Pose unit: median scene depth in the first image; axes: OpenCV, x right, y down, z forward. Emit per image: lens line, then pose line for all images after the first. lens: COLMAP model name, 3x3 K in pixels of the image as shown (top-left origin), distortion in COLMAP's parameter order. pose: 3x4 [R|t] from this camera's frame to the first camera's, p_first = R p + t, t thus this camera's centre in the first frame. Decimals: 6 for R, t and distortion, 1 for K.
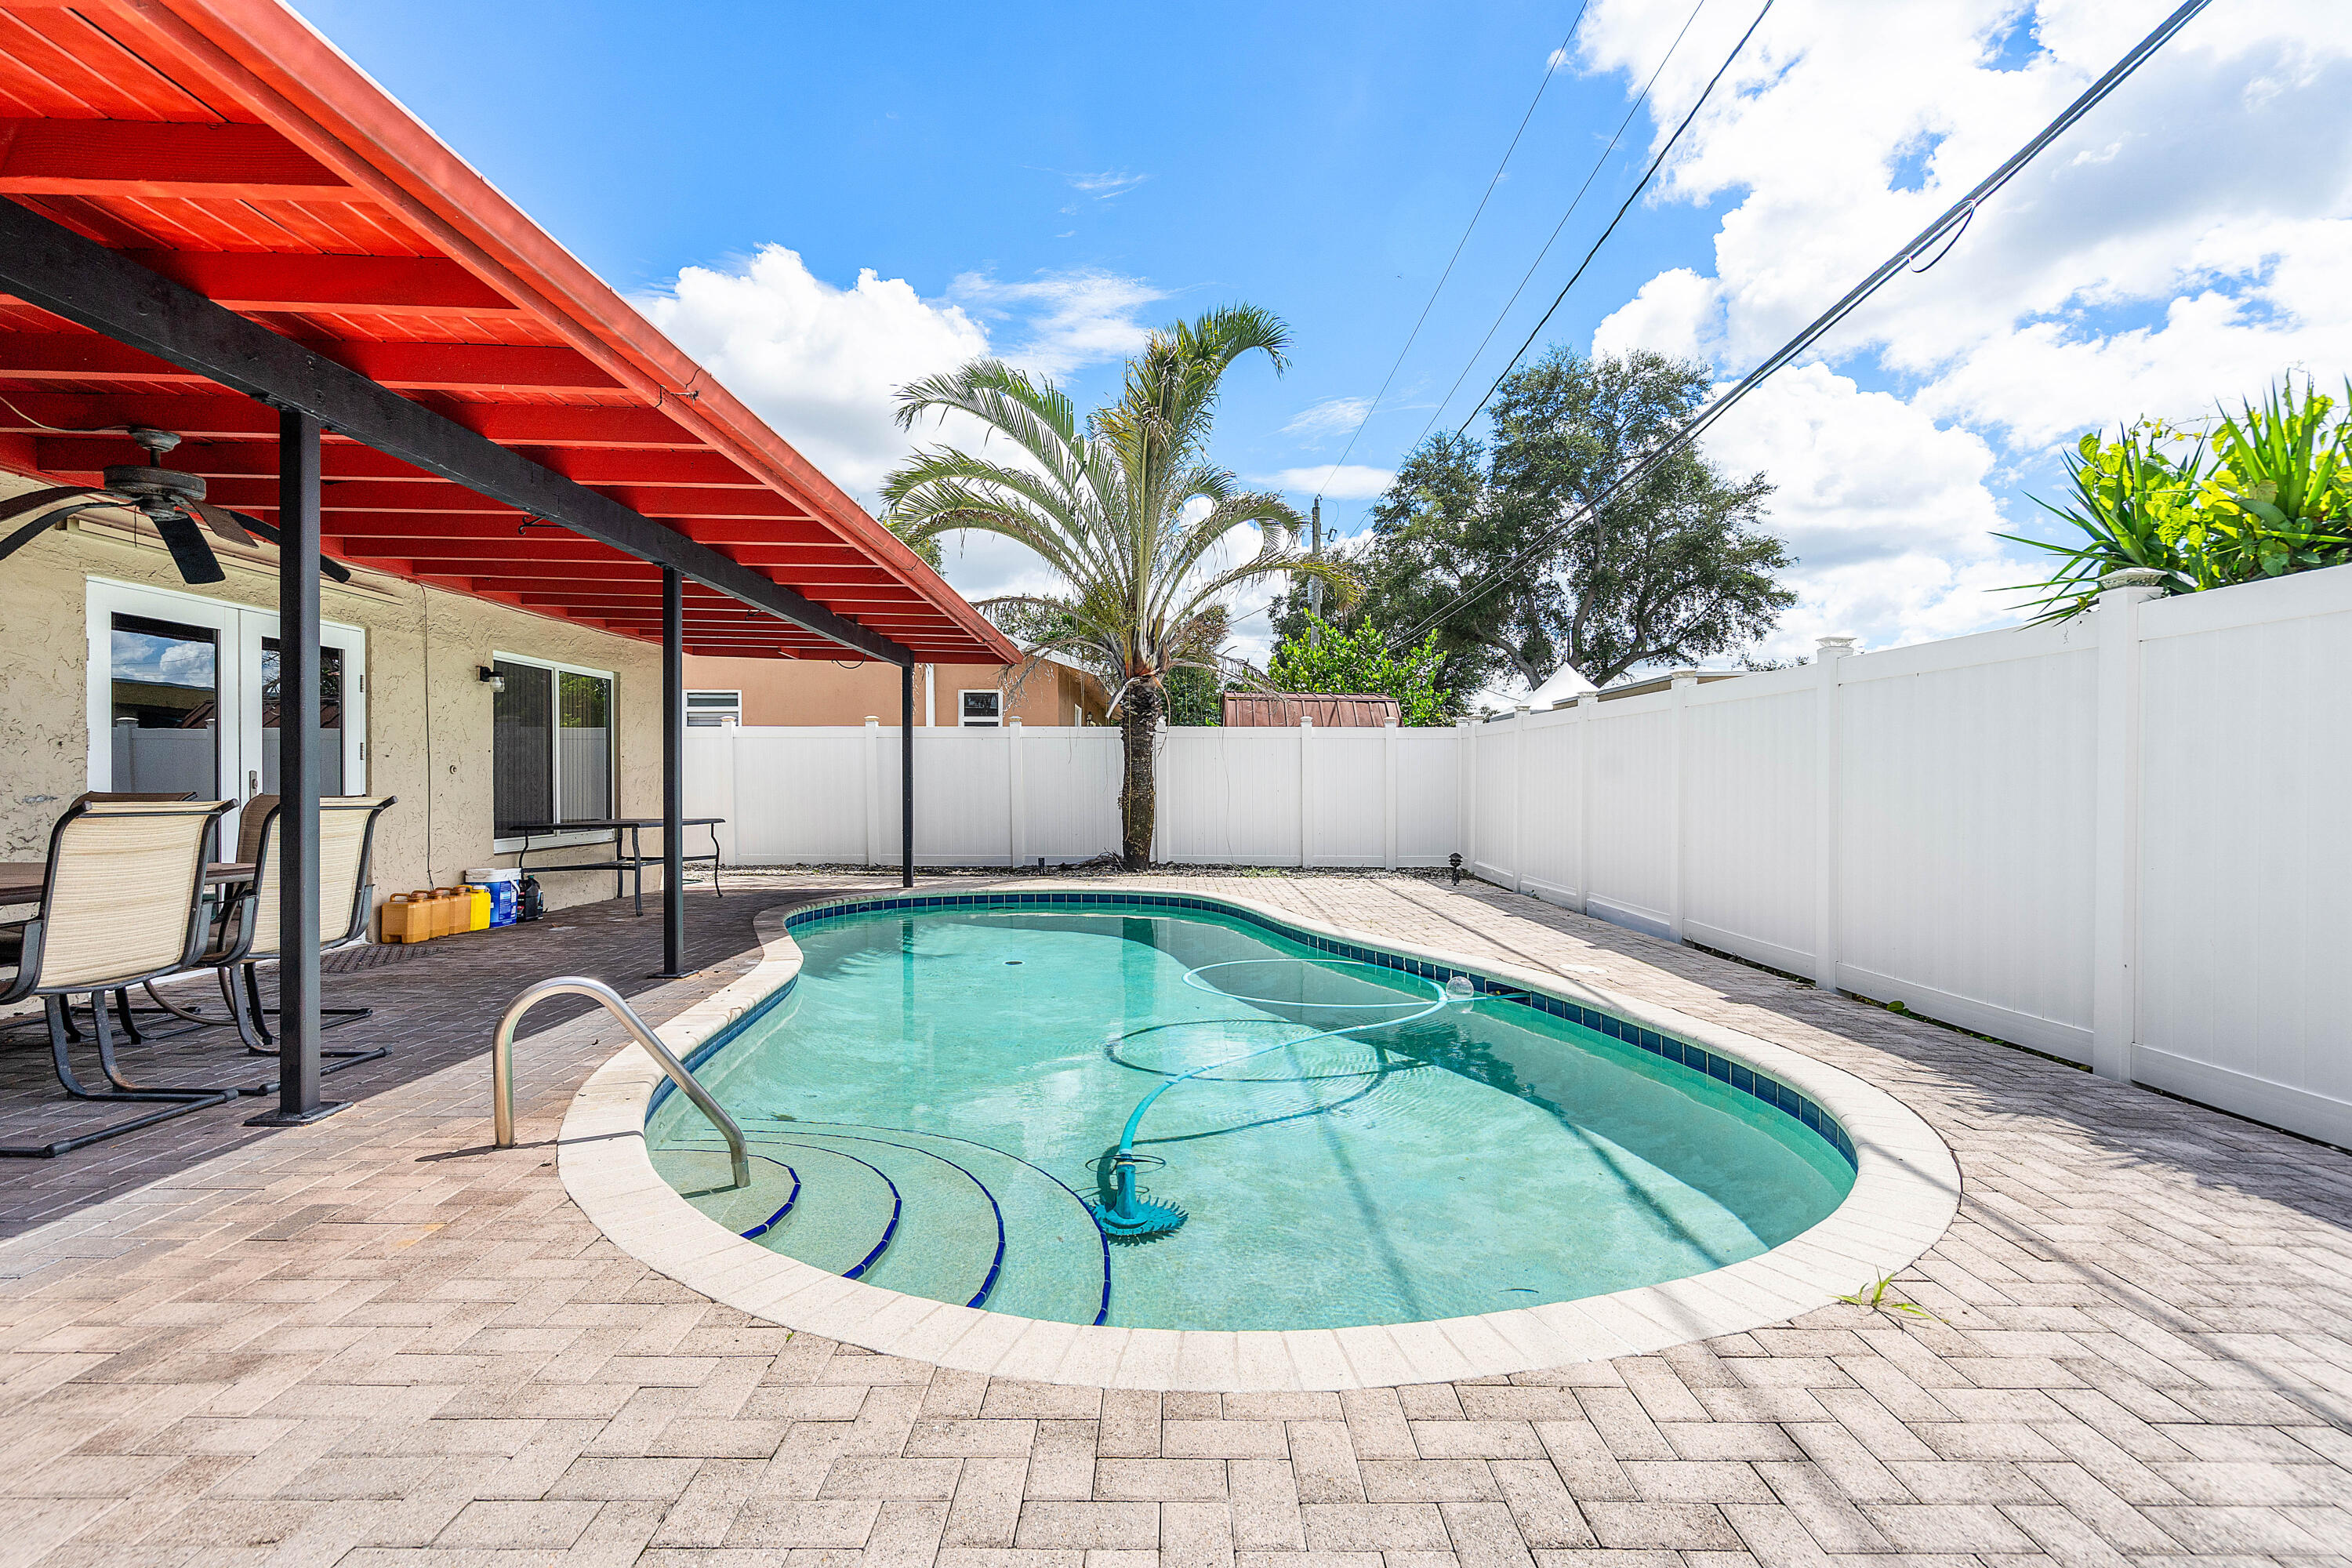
lens RADIAL K [[1104.1, 0, 1190.1], [0, 1104.1, 772.9], [0, 0, 1]] dist [-0.007877, 0.002302]
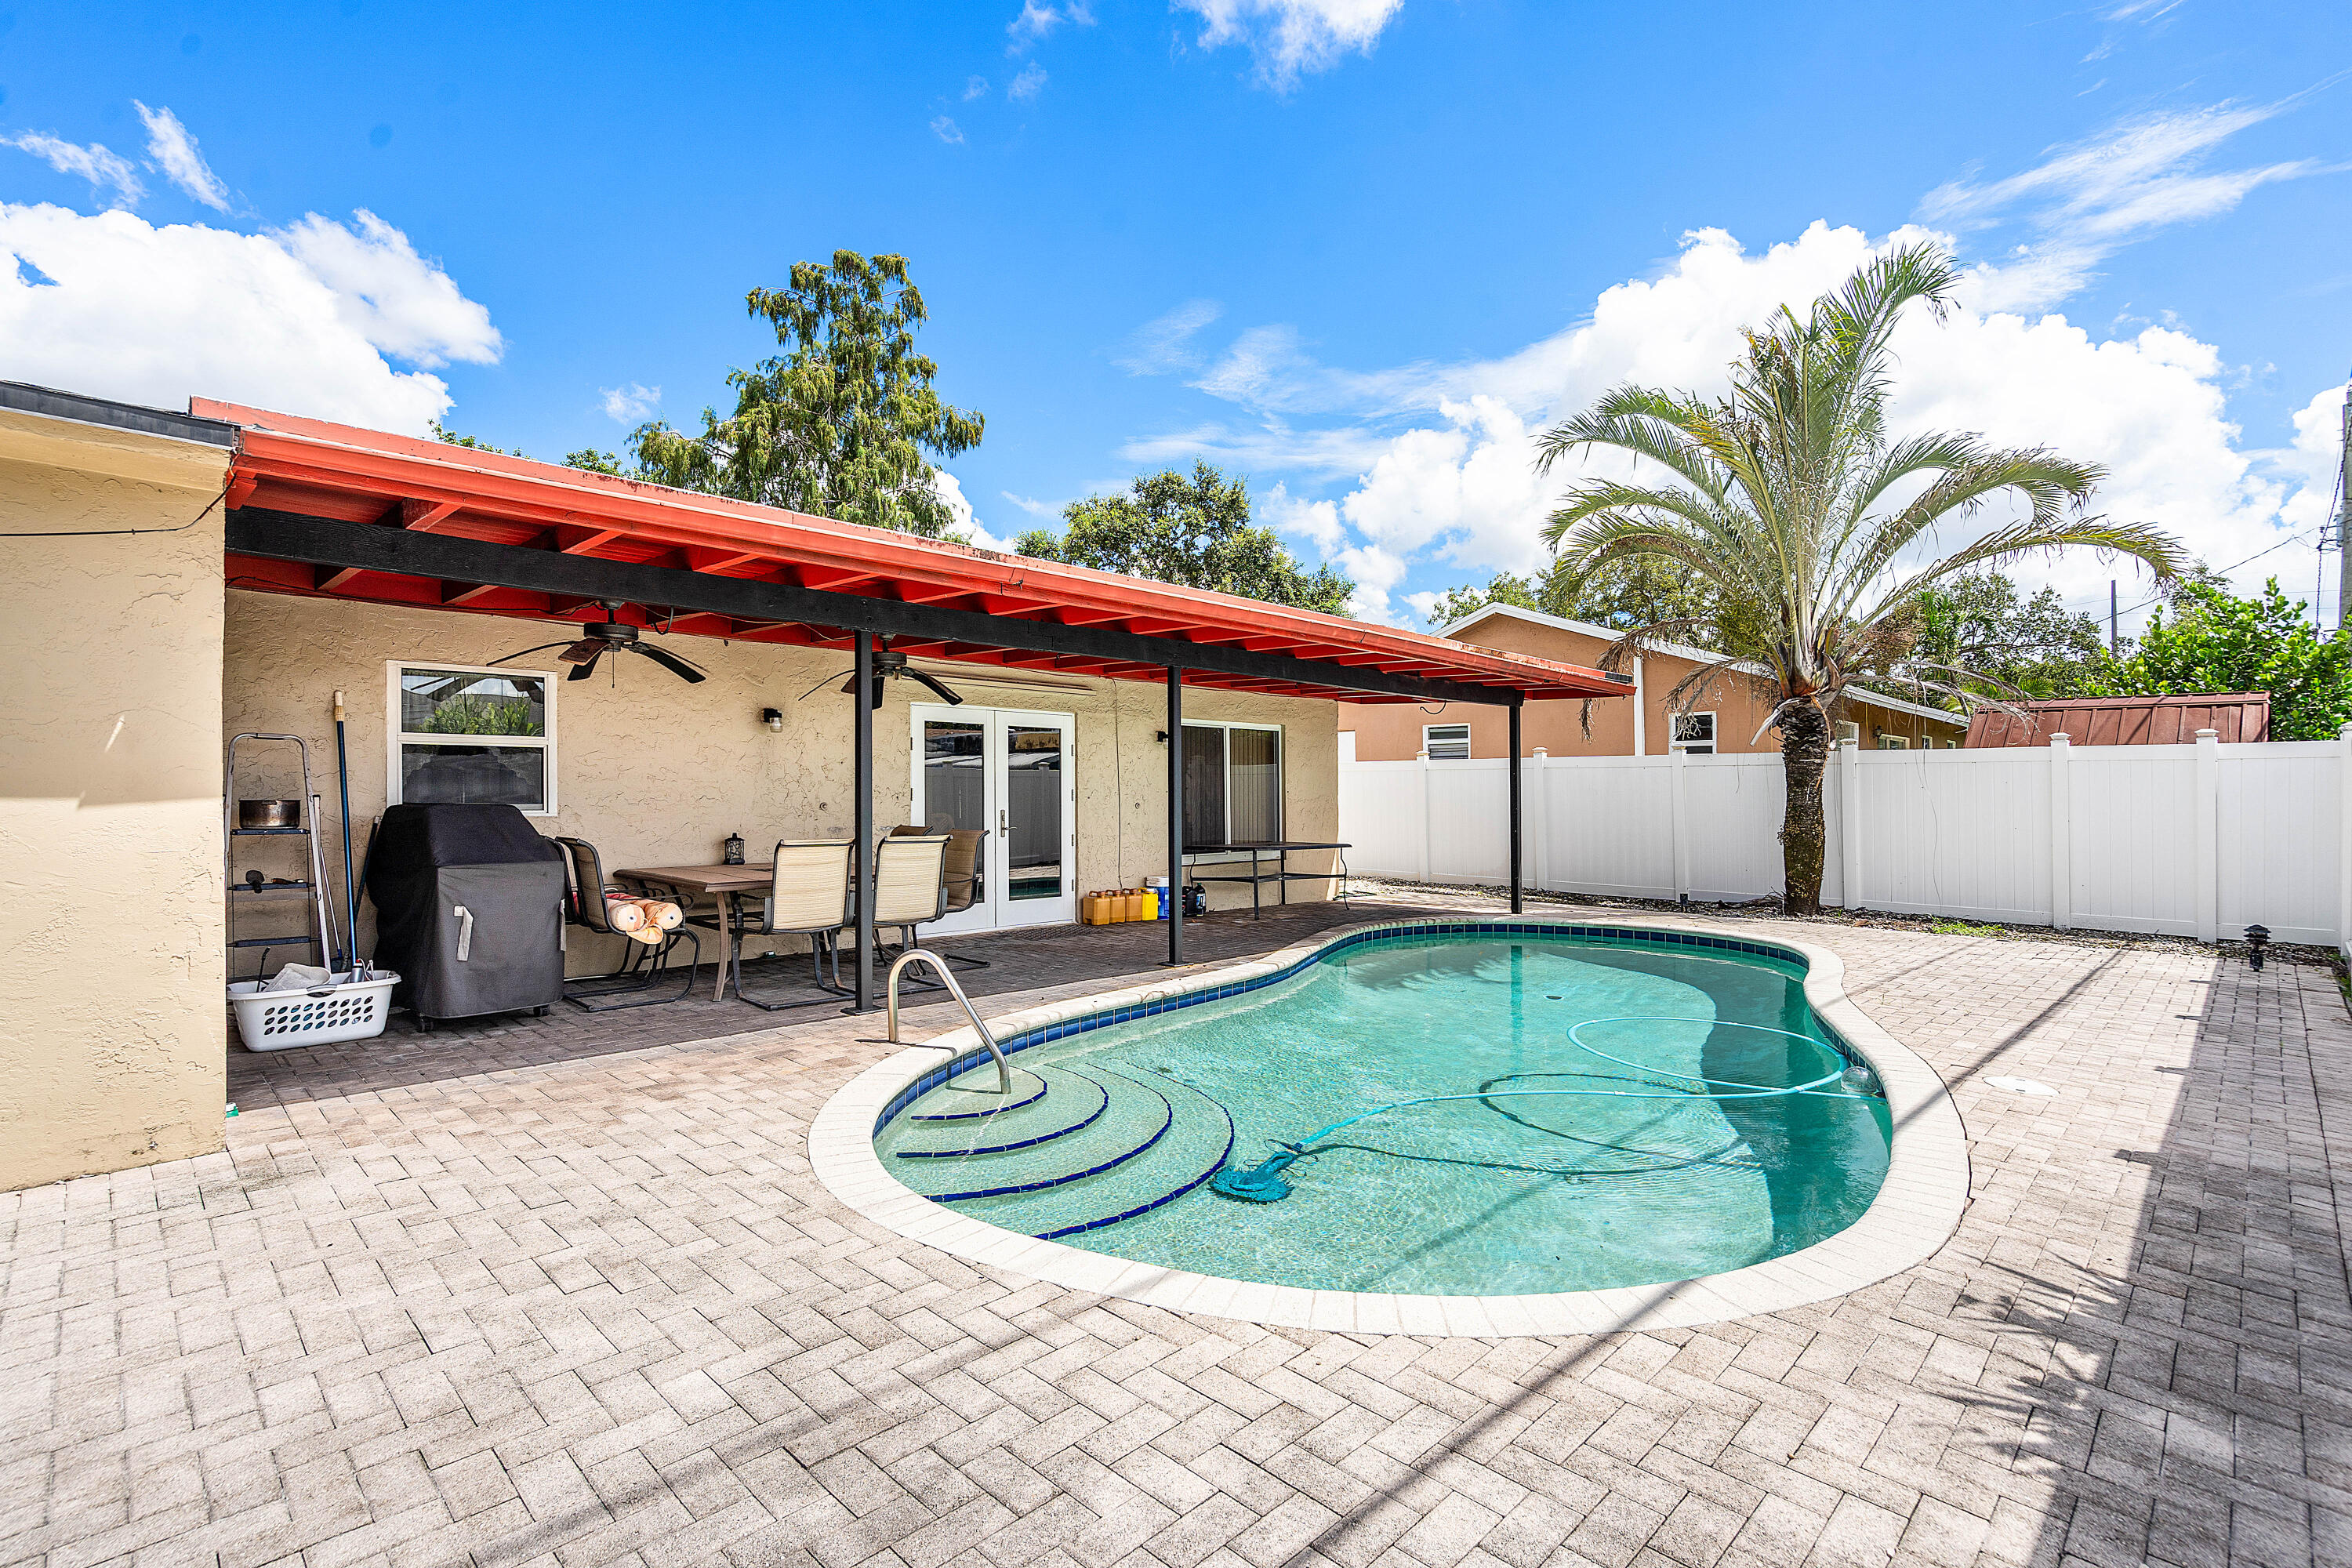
lens RADIAL K [[1104.1, 0, 1181.0], [0, 1104.1, 791.7], [0, 0, 1]] dist [-0.007877, 0.002302]
pose [[0.708713, -0.000572, -0.705496, 0.359348], [0.003753, 0.999989, 0.002959, -0.024299], [0.705487, -0.004745, 0.708707, 0.028472]]
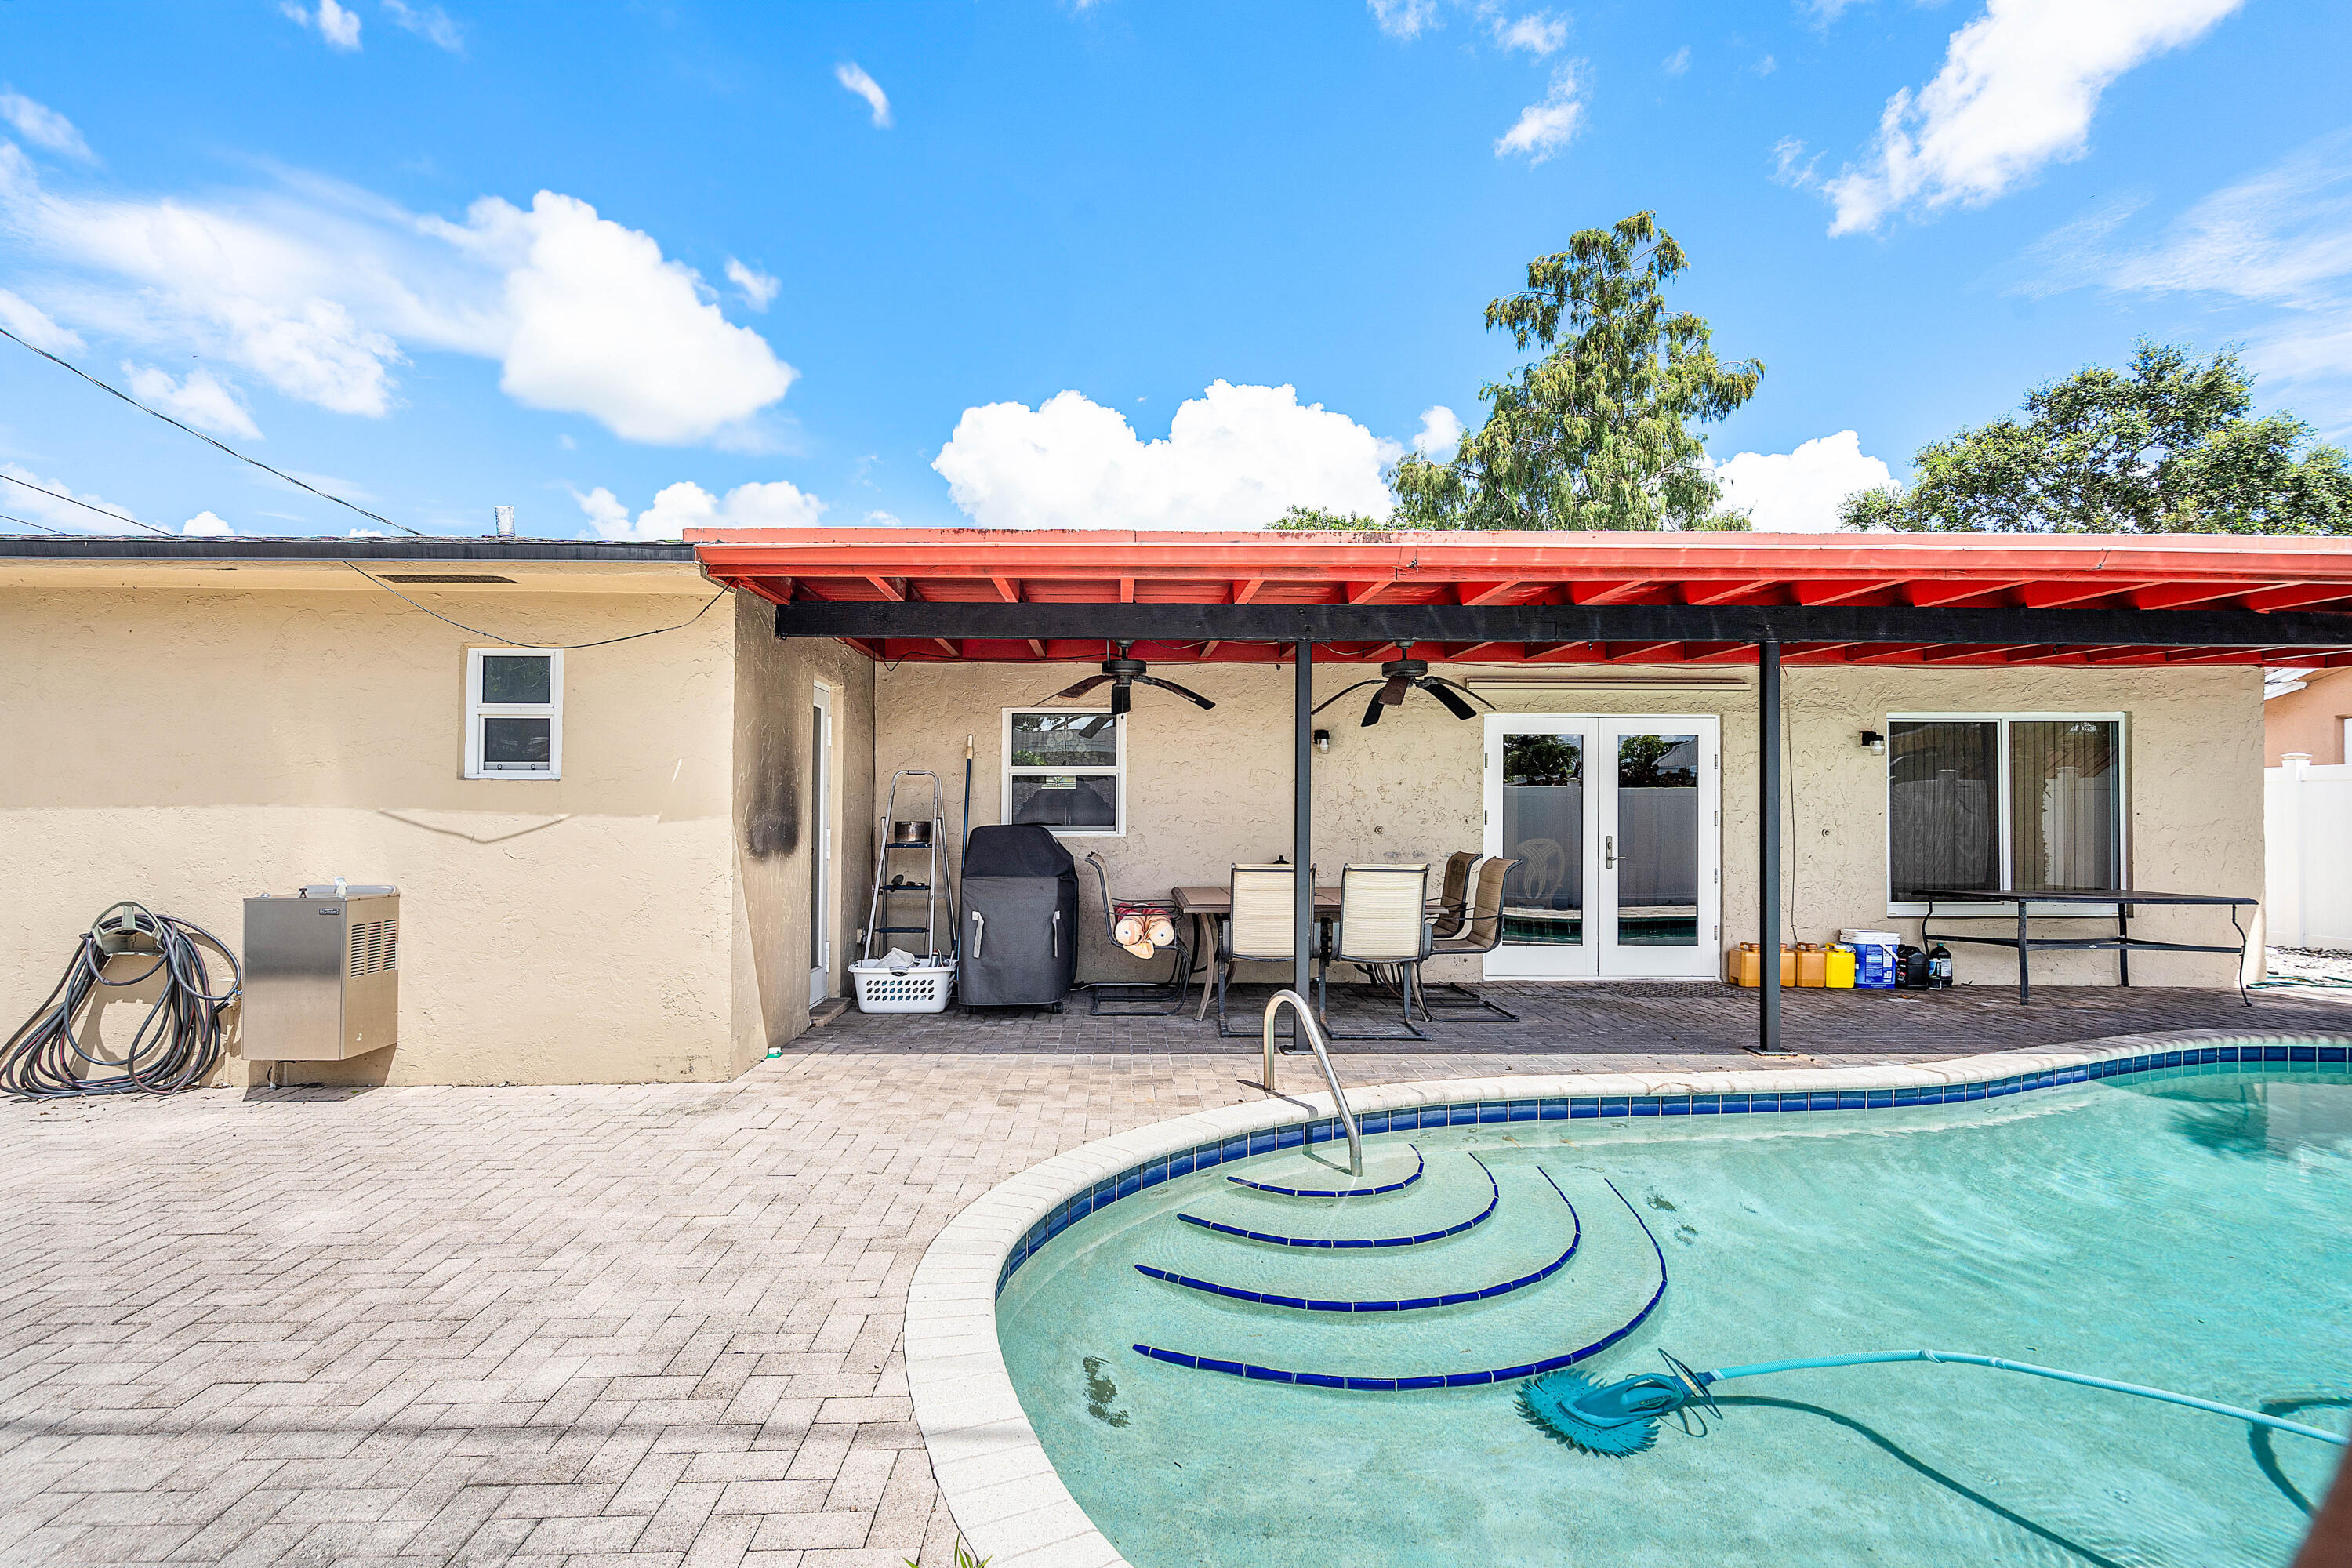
lens RADIAL K [[1104.1, 0, 1110.8], [0, 1104.1, 826.3], [0, 0, 1]] dist [-0.007877, 0.002302]
pose [[0.005223, 0.011300, -0.999923, 0.375638], [0.005298, 0.999922, 0.011328, -0.024793], [0.999972, -0.005357, 0.005163, 0.288240]]
